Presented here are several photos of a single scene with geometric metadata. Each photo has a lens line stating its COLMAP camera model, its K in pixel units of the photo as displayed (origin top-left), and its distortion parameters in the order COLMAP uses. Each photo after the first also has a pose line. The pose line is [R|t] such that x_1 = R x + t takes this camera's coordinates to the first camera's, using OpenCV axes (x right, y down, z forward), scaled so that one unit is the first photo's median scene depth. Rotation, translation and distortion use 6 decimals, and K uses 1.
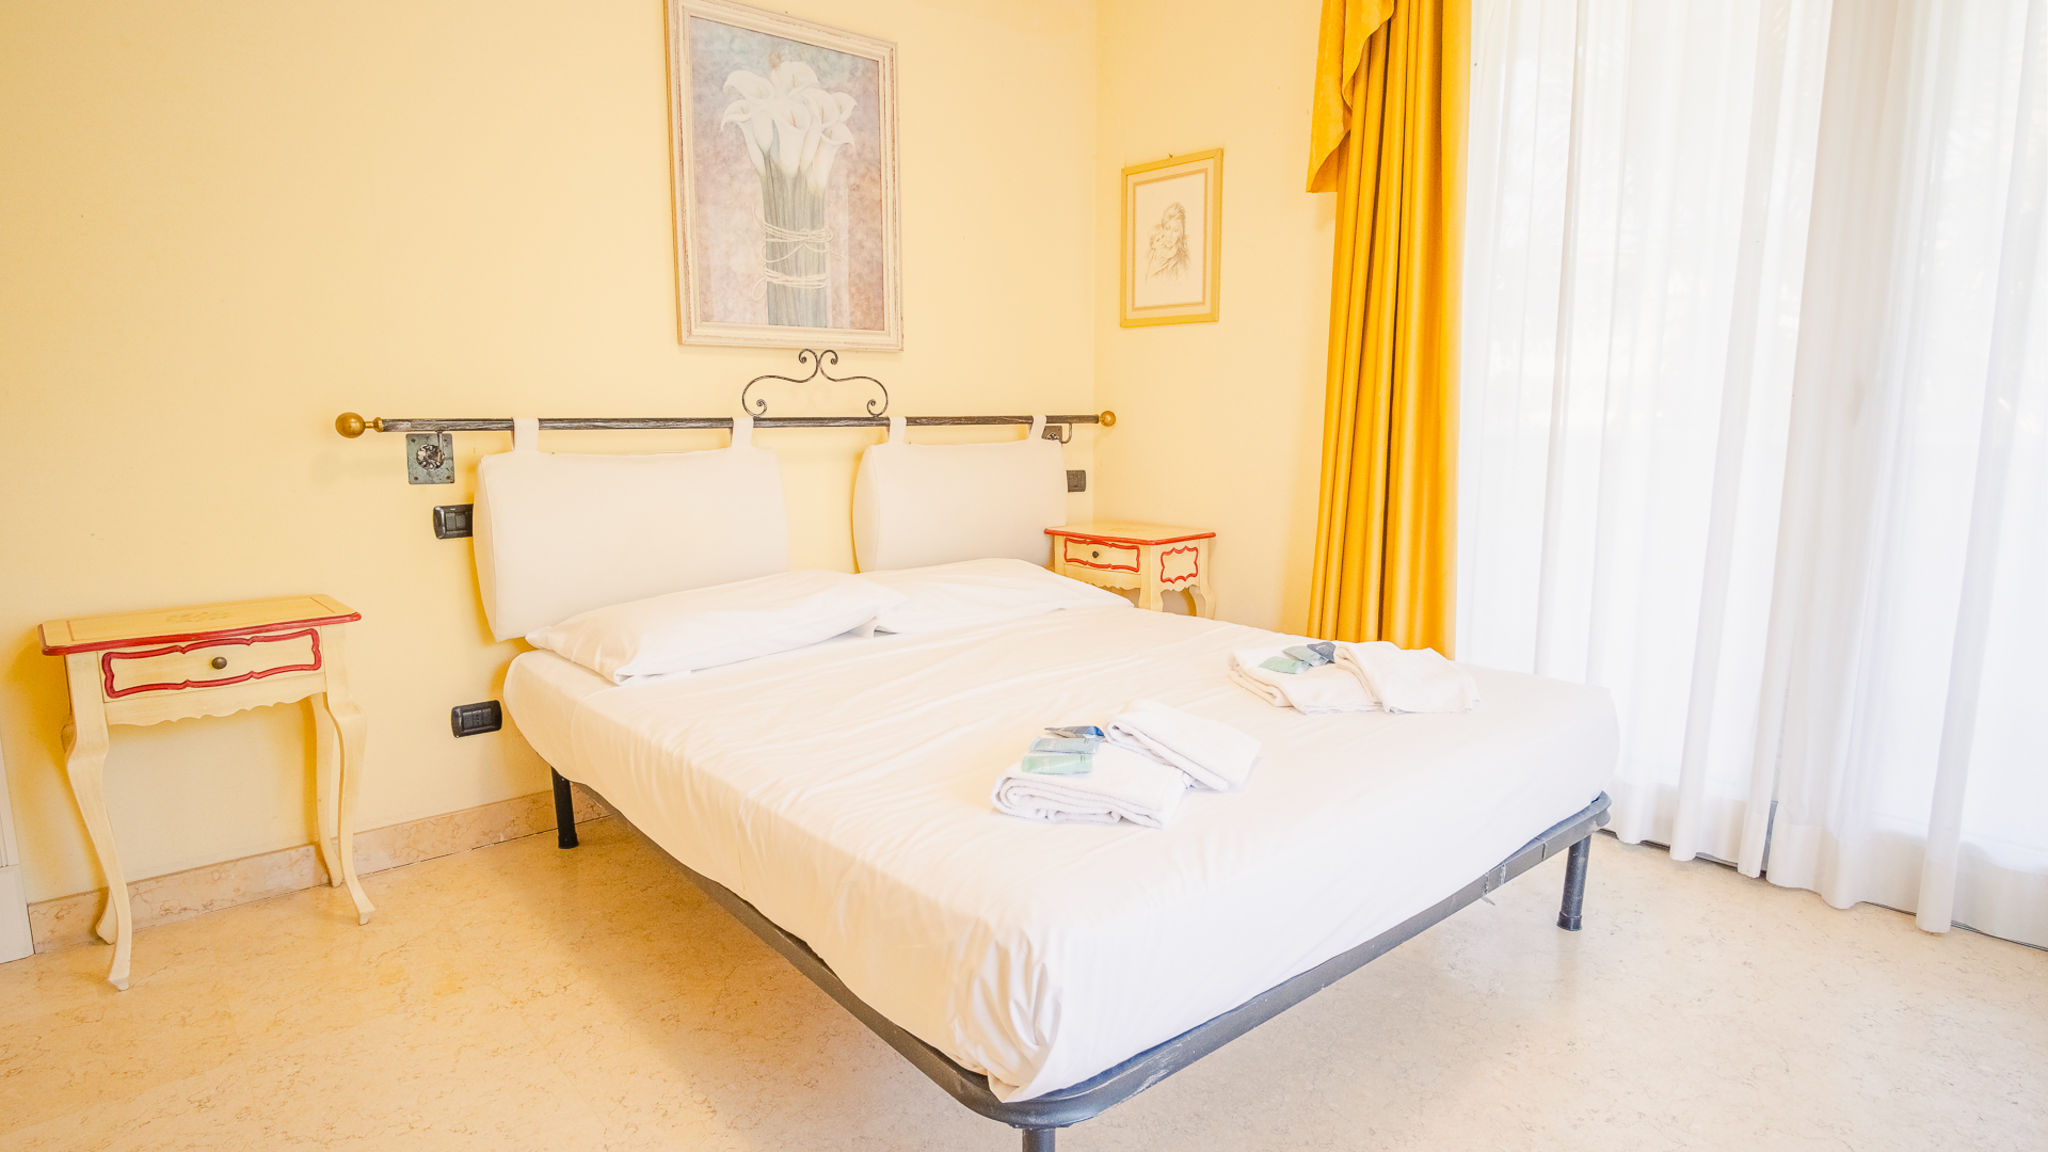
lens RADIAL K [[1105.4, 0, 1023.0], [0, 1105.4, 573.7], [0, 0, 1]] dist [-0.024808, 0.003672]
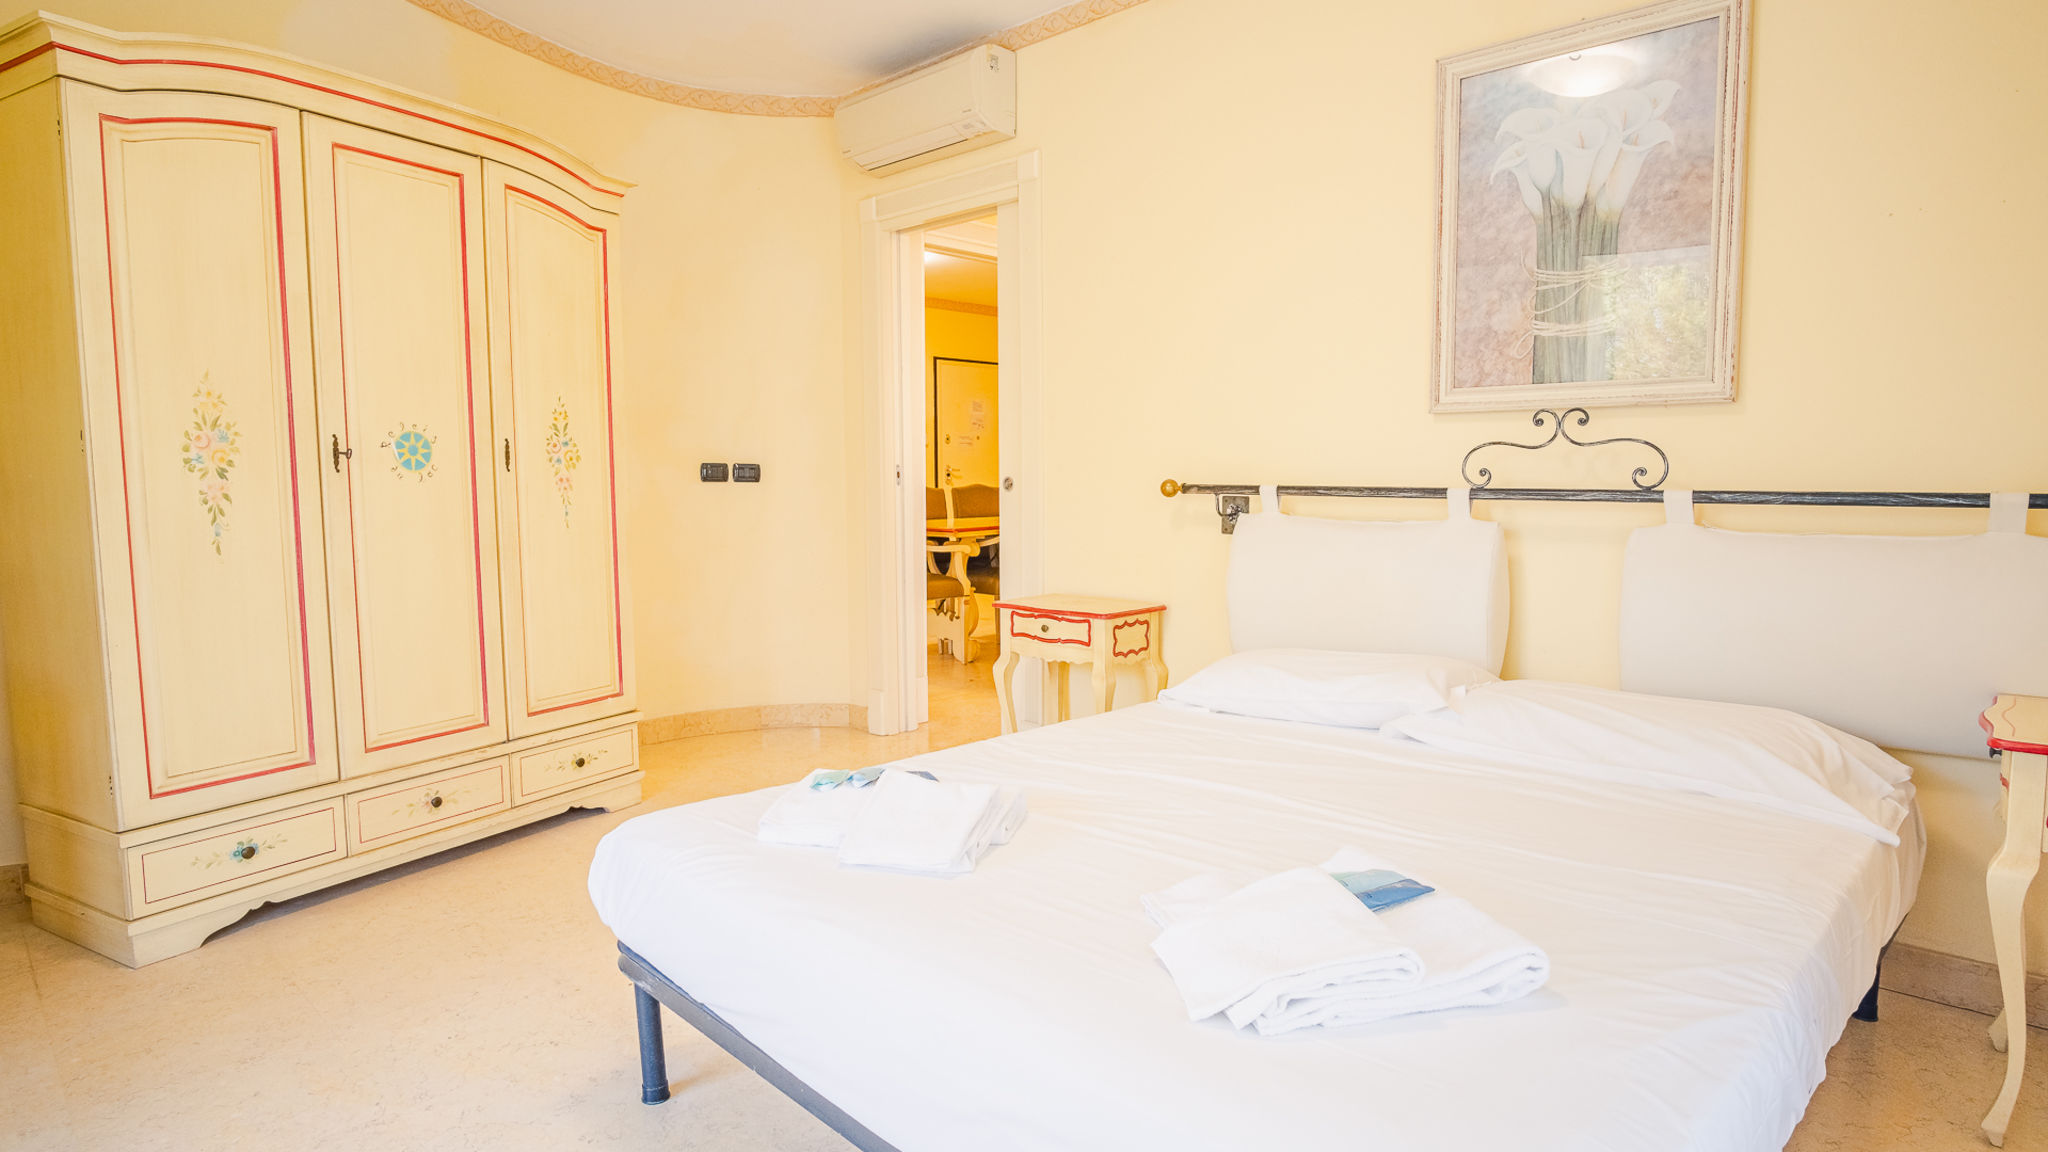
lens RADIAL K [[1105.4, 0, 1020.5], [0, 1105.4, 573.1], [0, 0, 1]] dist [-0.024808, 0.003672]
pose [[0.079100, 0.086501, -0.993107, 0.627053], [-0.149629, 0.985972, 0.073961, -0.081401], [0.985573, 0.142747, 0.090933, 0.544362]]
